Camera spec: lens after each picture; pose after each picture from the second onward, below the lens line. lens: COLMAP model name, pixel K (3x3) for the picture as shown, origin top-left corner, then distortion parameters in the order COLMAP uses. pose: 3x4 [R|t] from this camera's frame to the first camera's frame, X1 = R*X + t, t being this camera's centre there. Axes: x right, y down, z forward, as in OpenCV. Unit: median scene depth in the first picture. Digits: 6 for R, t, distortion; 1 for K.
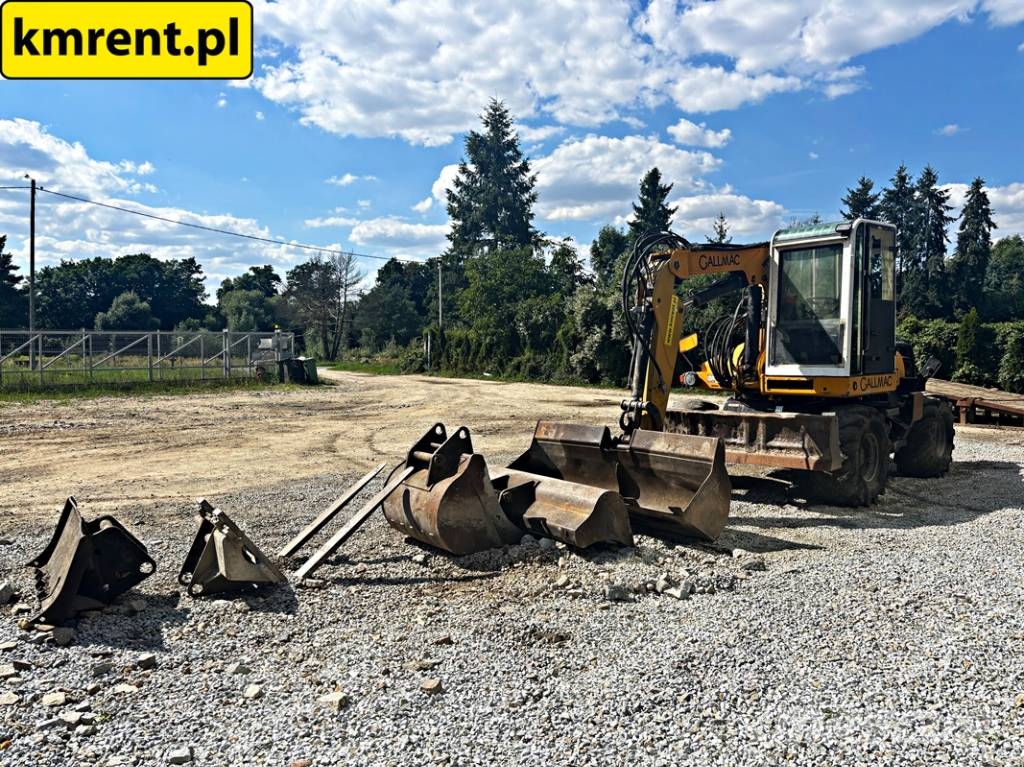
lens RADIAL K [[764.0, 0, 520.3], [0, 764.0, 382.6], [0, 0, 1]] dist [0.070926, -0.108466]
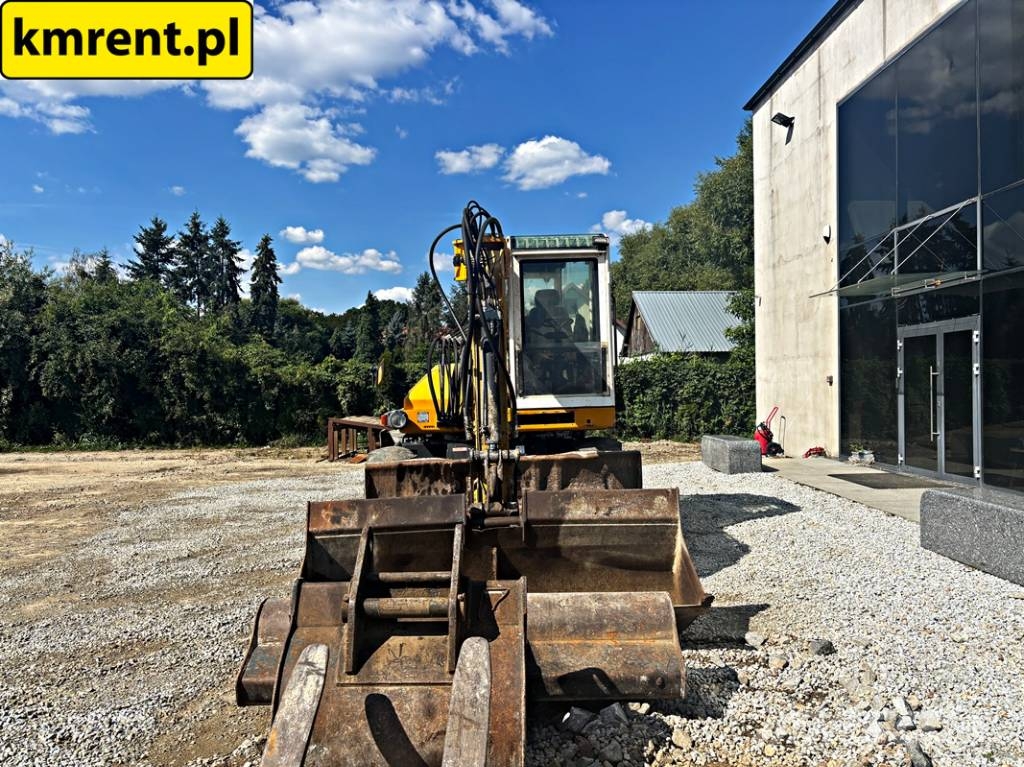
lens RADIAL K [[764.0, 0, 520.3], [0, 764.0, 382.6], [0, 0, 1]] dist [0.070926, -0.108466]
pose [[0.622243, -0.006827, 0.782794, -0.081376], [0.053580, 0.997988, -0.033886, -0.002579], [-0.780988, 0.063027, 0.621357, 0.125833]]
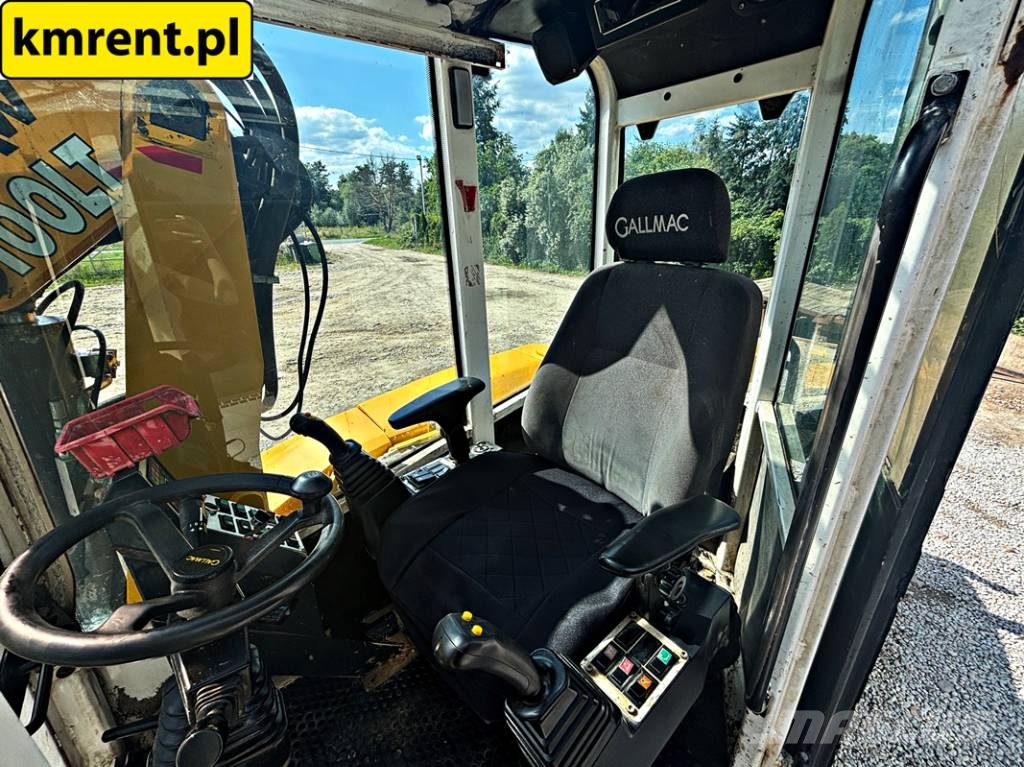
lens RADIAL K [[421.9, 0, 510.6], [0, 421.9, 384.8], [0, 0, 1]] dist [-0.000699, -0.000153]
pose [[0.999029, 0.001008, -0.044044, 0.107866], [0.013598, 0.943871, 0.330035, -0.035950], [0.041904, -0.330313, 0.942941, 0.233164]]
